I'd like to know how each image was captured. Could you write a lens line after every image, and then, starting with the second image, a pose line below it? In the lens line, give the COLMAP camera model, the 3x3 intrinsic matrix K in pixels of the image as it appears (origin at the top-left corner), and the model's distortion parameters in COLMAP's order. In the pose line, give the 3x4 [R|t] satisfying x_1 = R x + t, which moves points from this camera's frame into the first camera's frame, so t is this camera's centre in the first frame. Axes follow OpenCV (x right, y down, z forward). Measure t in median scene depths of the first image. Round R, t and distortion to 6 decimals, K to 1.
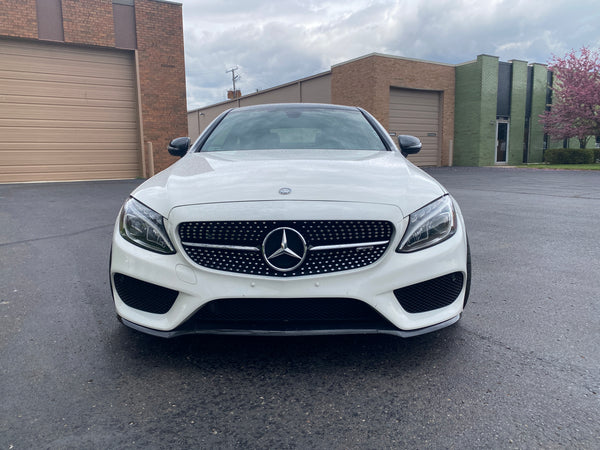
lens RADIAL K [[459.6, 0, 305.0], [0, 459.6, 222.1], [0, 0, 1]] dist [0.017997, -0.010464]
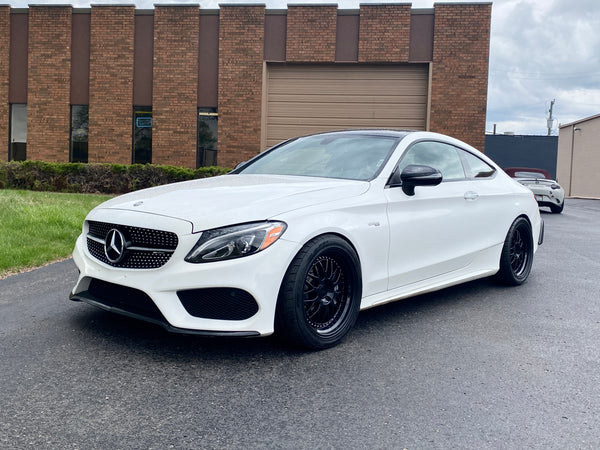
lens RADIAL K [[593.9, 0, 299.9], [0, 593.9, 225.3], [0, 0, 1]] dist [-0.004911, 0.000000]
pose [[0.758185, 0.088670, -0.645982, 0.222565], [-0.133972, 0.990757, -0.021246, -0.005360], [0.638127, 0.102652, 0.763057, 0.002705]]
